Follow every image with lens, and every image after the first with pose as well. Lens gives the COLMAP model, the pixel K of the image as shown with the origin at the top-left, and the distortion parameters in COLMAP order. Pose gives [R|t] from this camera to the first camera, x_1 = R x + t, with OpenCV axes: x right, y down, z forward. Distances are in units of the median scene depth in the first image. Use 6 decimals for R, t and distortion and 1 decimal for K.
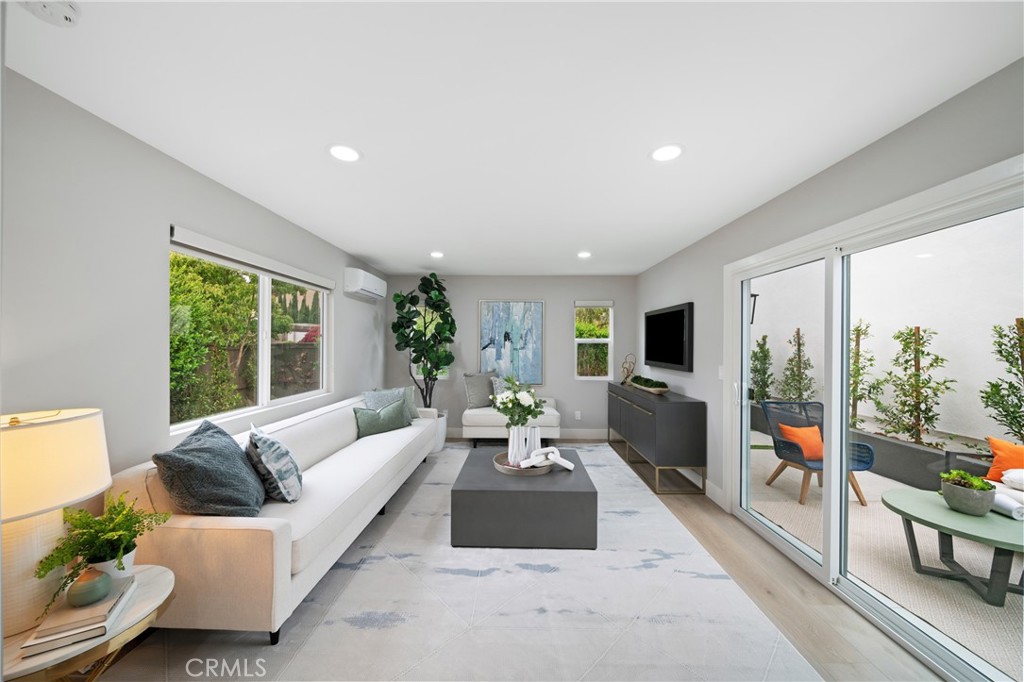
lens RADIAL K [[362.3, 0, 513.1], [0, 362.3, 343.9], [0, 0, 1]] dist [-0.002782, -0.000123]
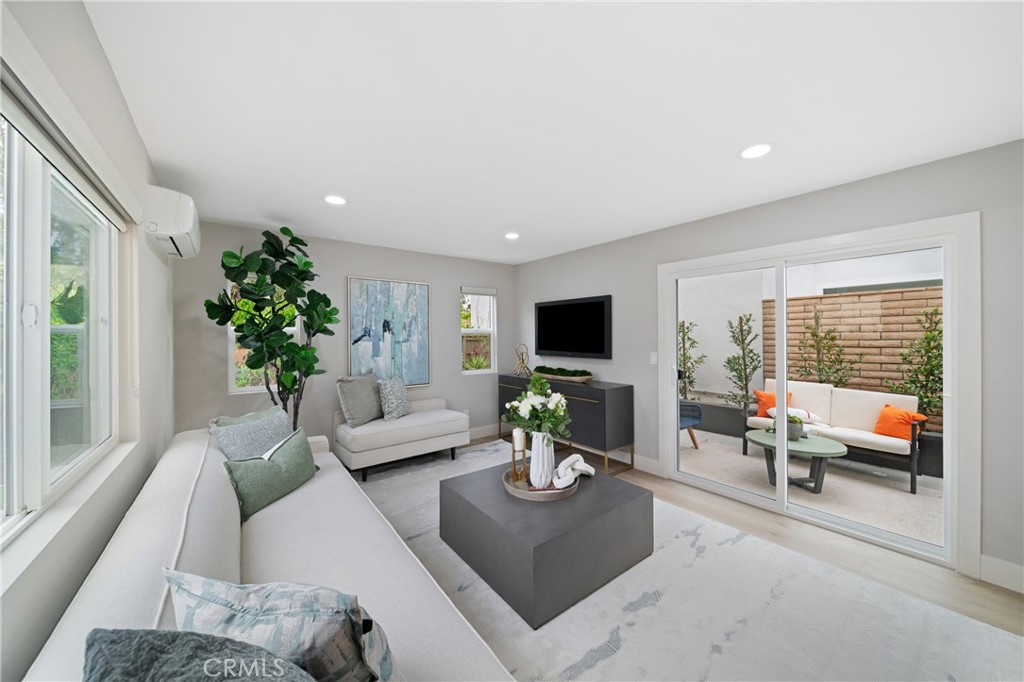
lens RADIAL K [[362.3, 0, 511.7], [0, 362.3, 336.7], [0, 0, 1]] dist [-0.002782, -0.000123]
pose [[0.784281, -0.012734, 0.620275, -0.361227], [0.010070, 0.999919, 0.007795, -0.001028], [-0.620324, 0.000132, 0.784345, 0.284033]]
